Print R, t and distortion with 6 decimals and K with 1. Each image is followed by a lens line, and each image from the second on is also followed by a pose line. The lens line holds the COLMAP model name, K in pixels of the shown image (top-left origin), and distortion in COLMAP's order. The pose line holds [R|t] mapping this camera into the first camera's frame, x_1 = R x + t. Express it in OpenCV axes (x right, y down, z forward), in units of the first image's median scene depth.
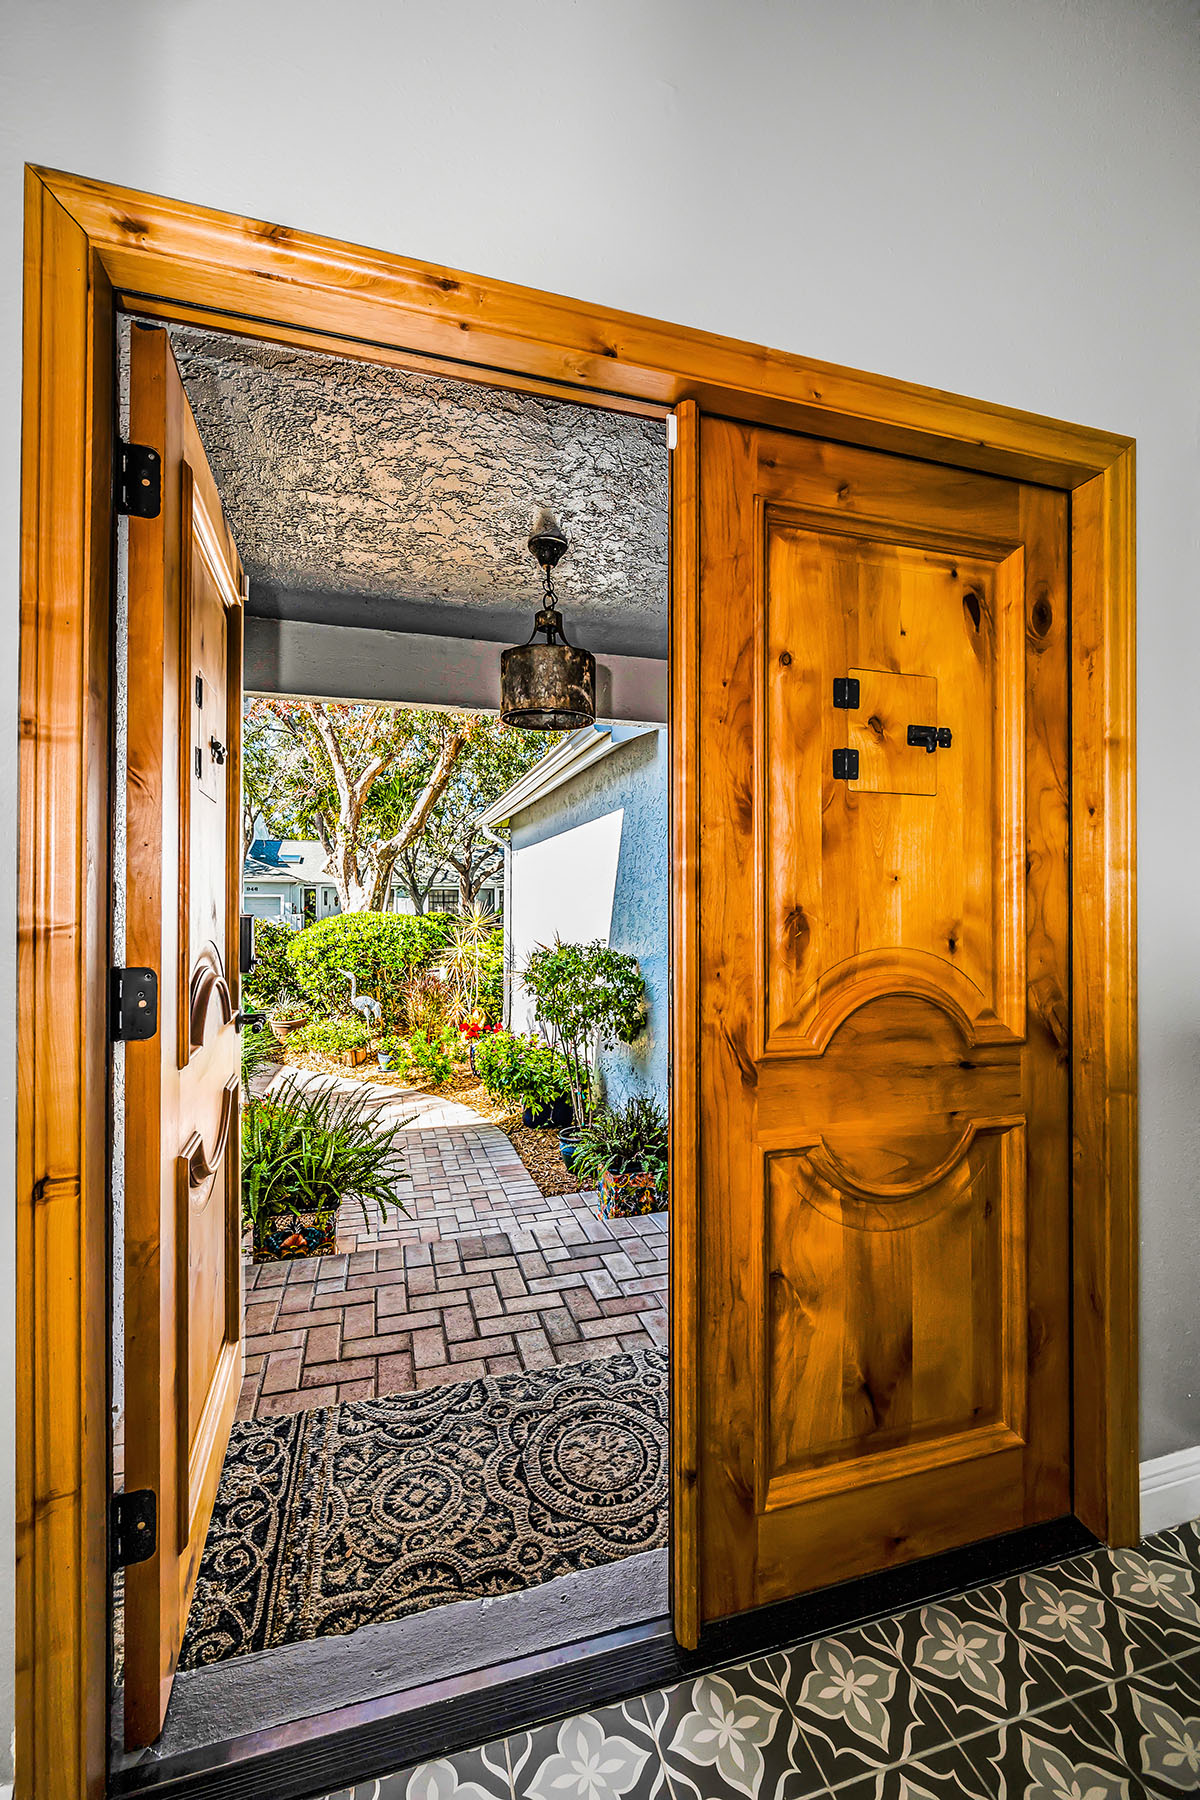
lens RADIAL K [[715.5, 0, 591.3], [0, 715.5, 894.4], [0, 0, 1]] dist [-0.001055, -0.000430]
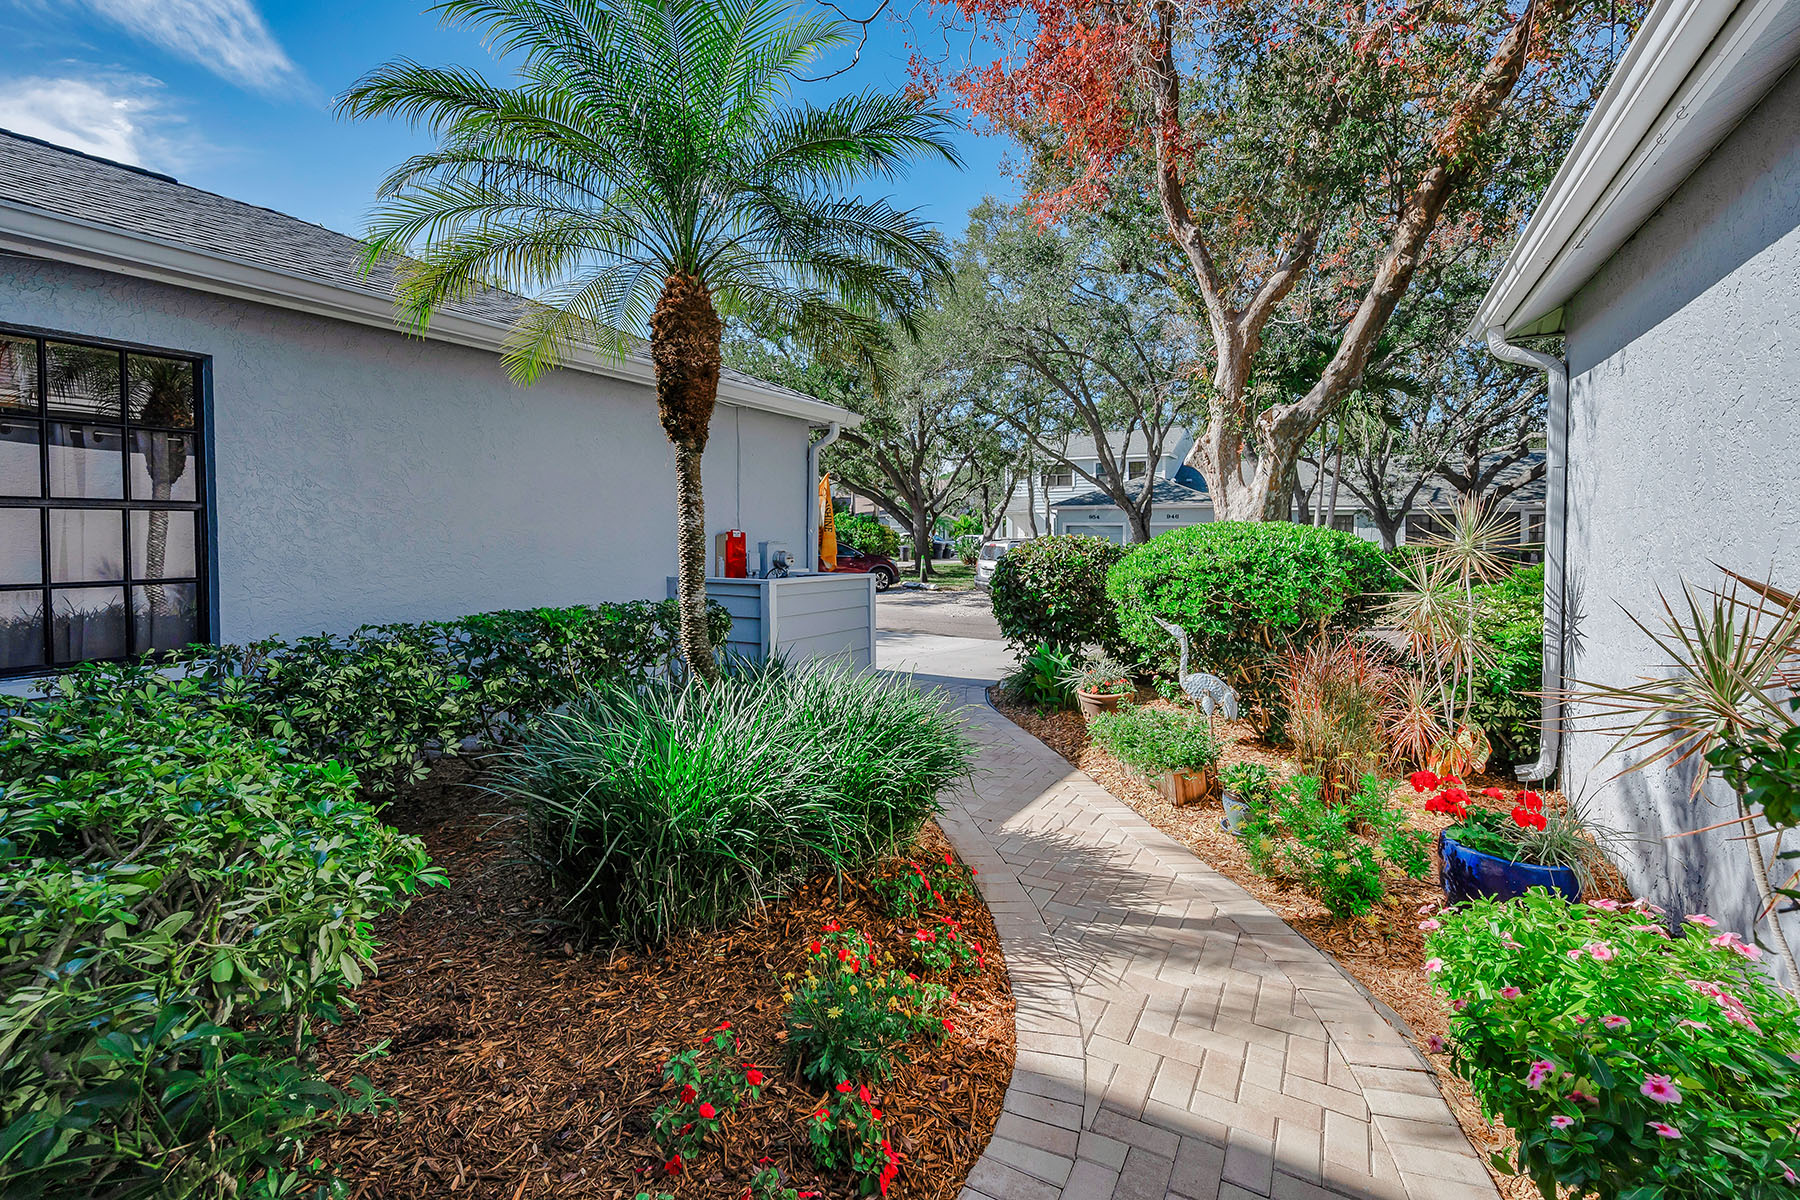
lens RADIAL K [[715.5, 0, 959.7], [0, 715.5, 548.9], [0, 0, 1]] dist [-0.001055, -0.000430]
pose [[0.697385, 0.010703, -0.716617, -0.053030], [0.002713, 0.999842, 0.017573, 0.032308], [0.716692, -0.014200, 0.697245, 0.396948]]
